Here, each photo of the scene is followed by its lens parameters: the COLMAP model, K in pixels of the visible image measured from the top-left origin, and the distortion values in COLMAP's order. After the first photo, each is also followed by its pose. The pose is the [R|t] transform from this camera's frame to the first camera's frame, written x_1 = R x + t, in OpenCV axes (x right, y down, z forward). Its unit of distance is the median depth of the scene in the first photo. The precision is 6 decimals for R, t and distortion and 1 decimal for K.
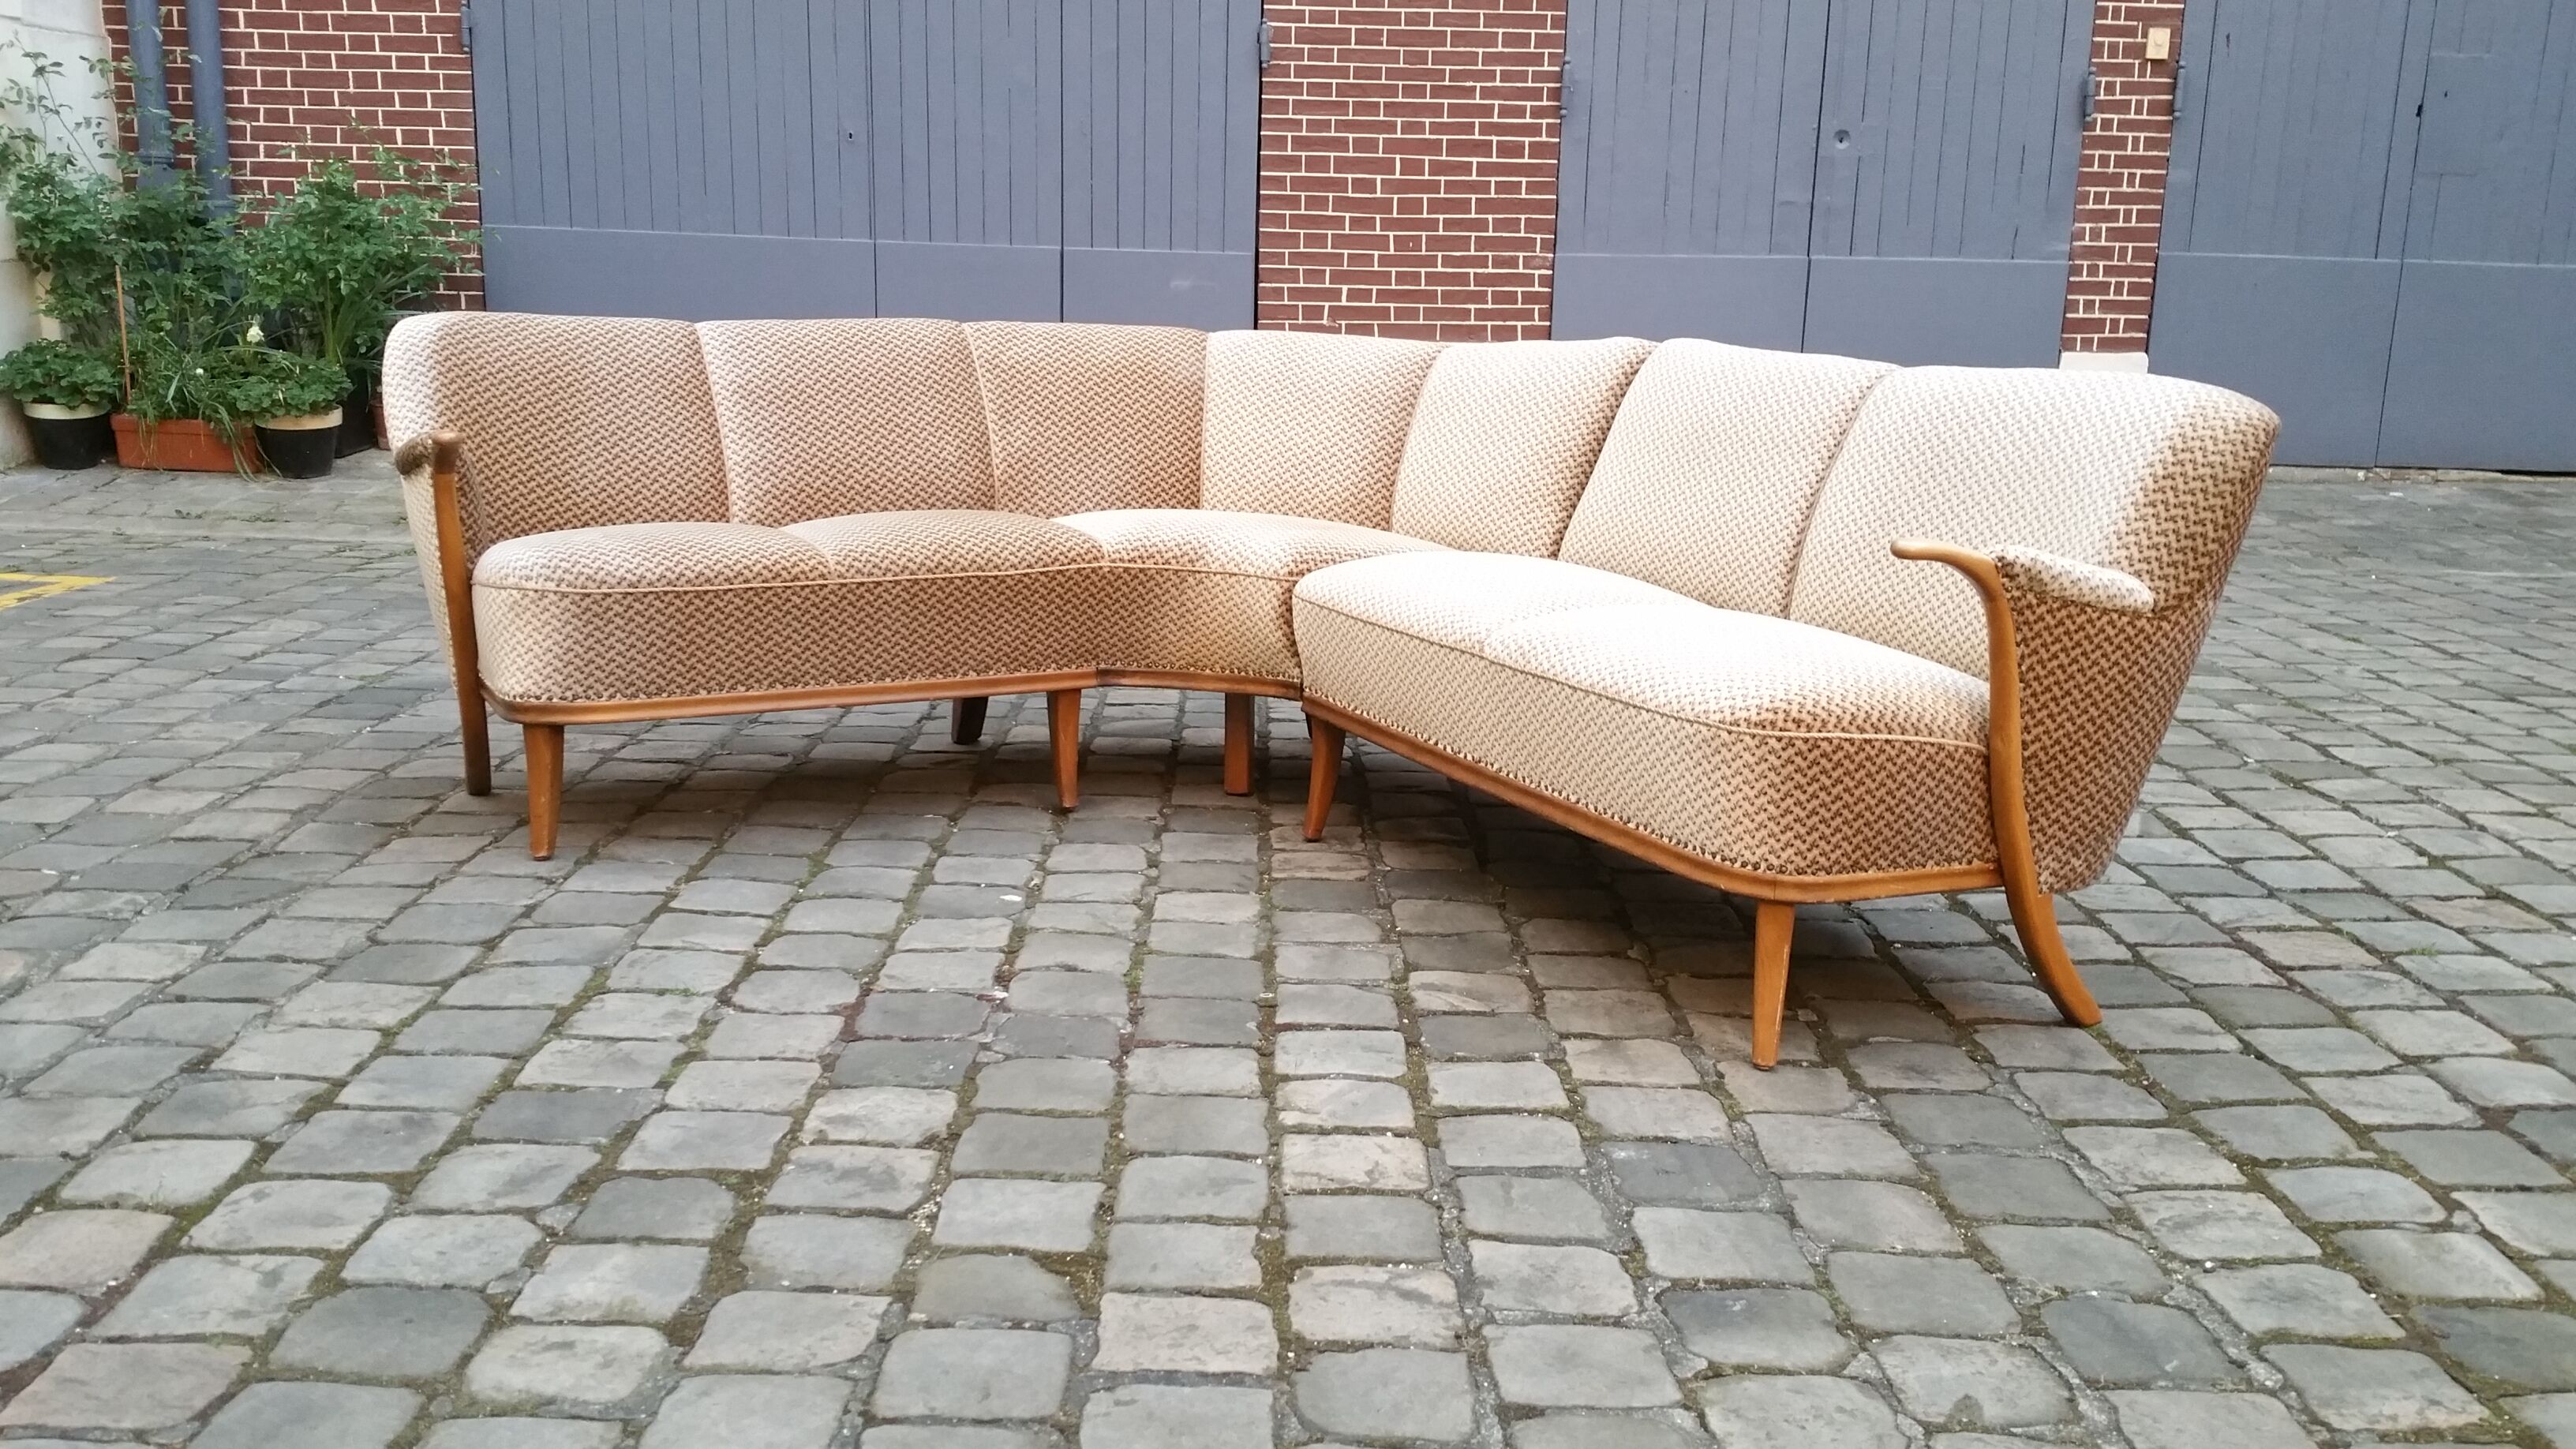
lens RADIAL K [[2277.5, 0, 1256.5], [0, 2277.5, 718.3], [0, 0, 1]] dist [0.154438, -0.349356]
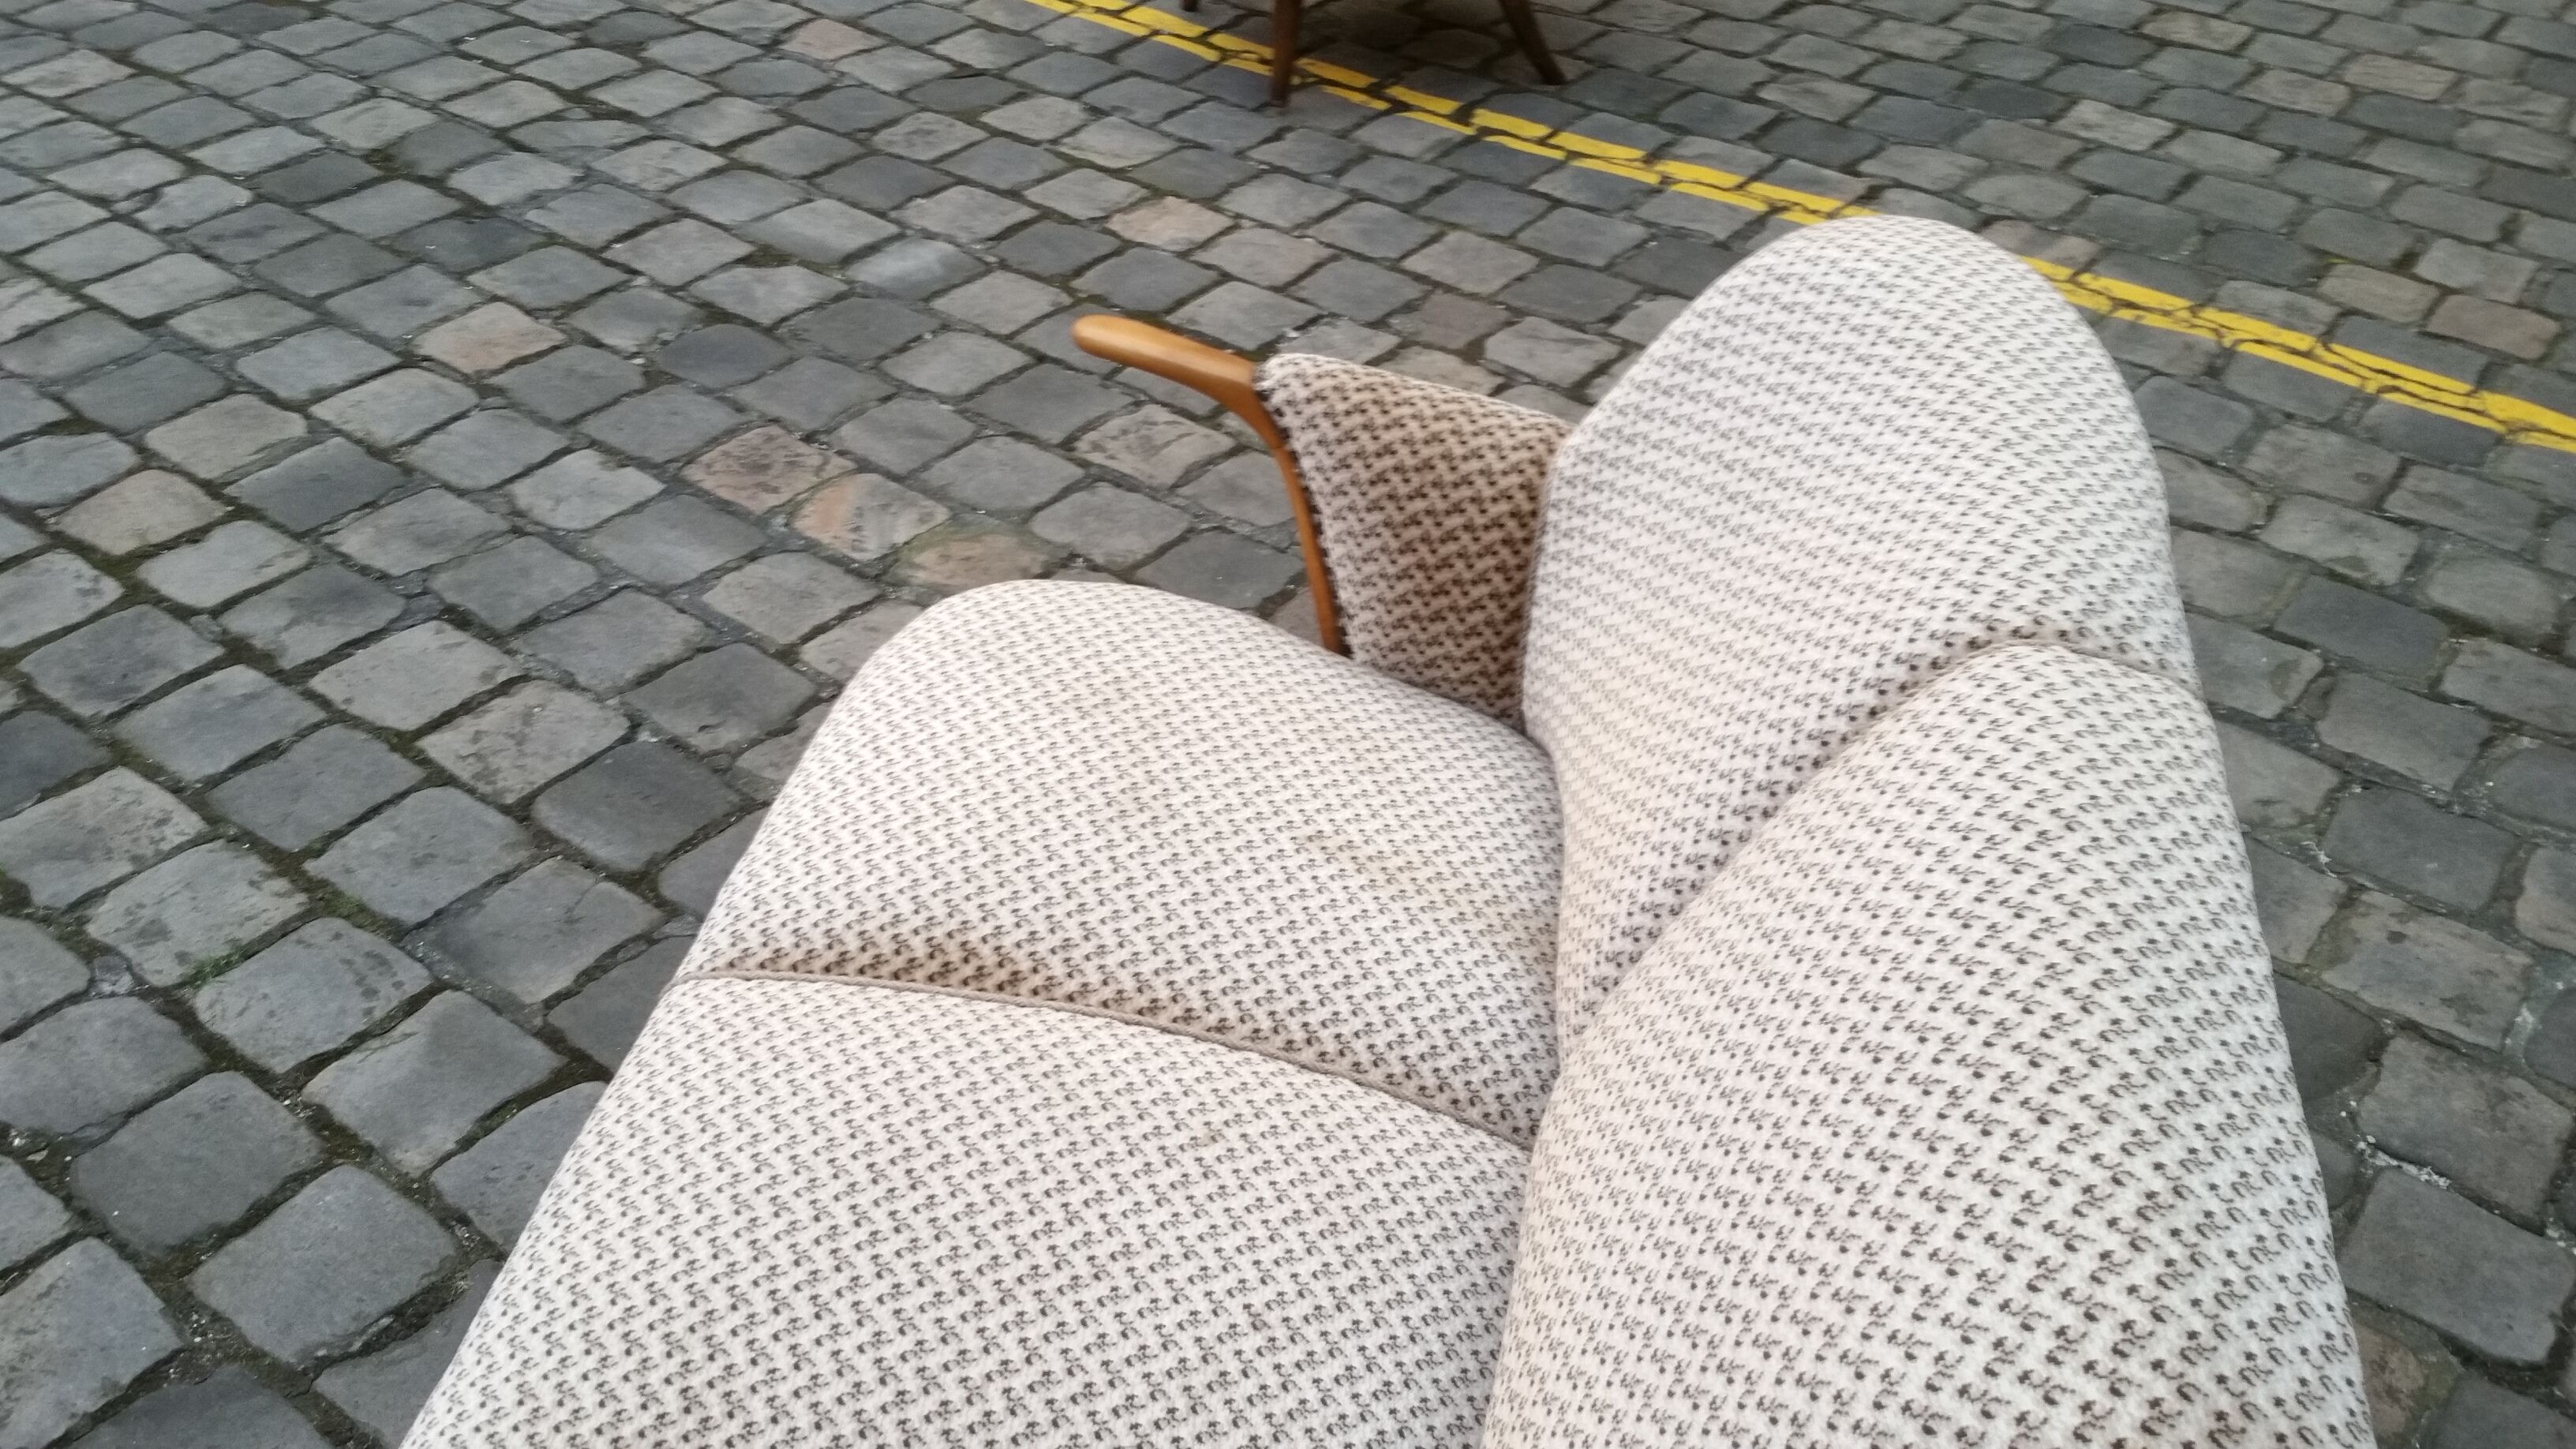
lens RADIAL K [[2265.6, 0, 1257.7], [0, 2265.6, 740.4], [0, 0, 1]] dist [0.162195, -0.371429]
pose [[-0.608817, 0.434588, -0.663684, -0.010665], [-0.203896, 0.722775, 0.660321, -0.451304], [0.766661, 0.537336, -0.351427, 1.451094]]
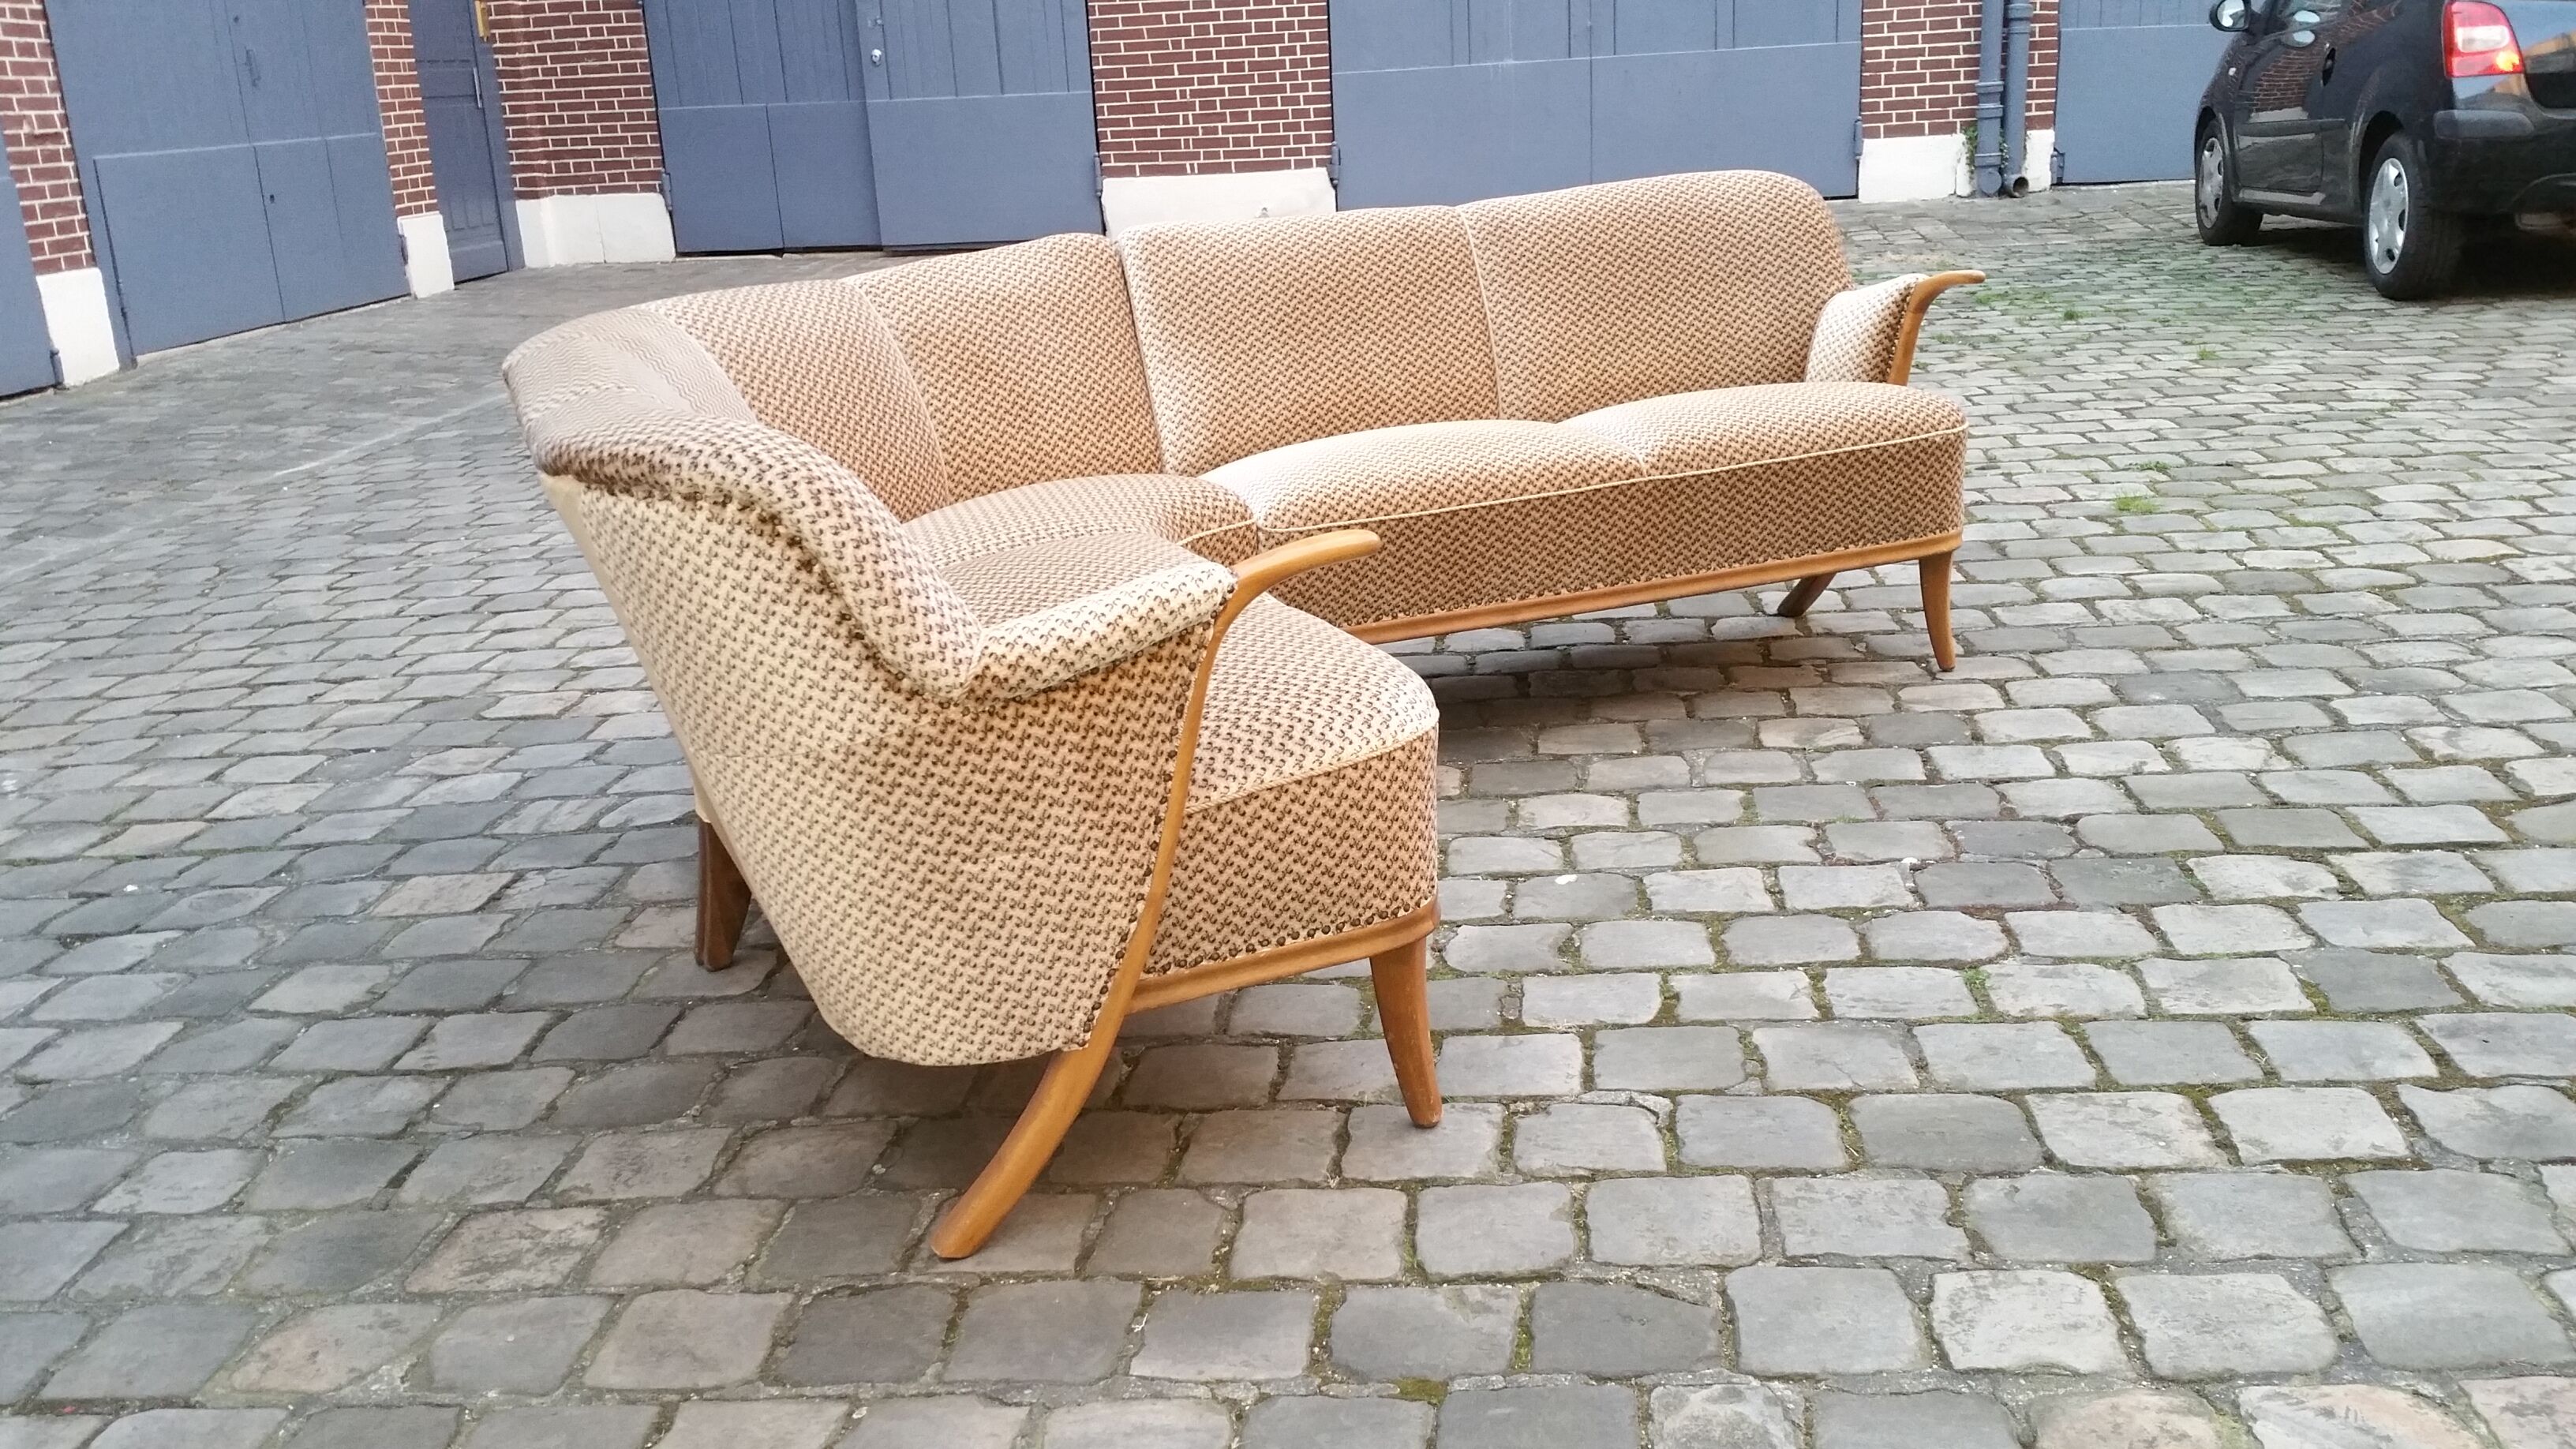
lens RADIAL K [[2265.6, 0, 1257.7], [0, 2265.6, 740.4], [0, 0, 1]] dist [0.162195, -0.371429]
pose [[0.124432, -0.308598, 0.943019, -1.096264], [0.283136, 0.921933, 0.264338, -0.279794], [-0.950974, 0.234110, 0.202093, 1.066971]]
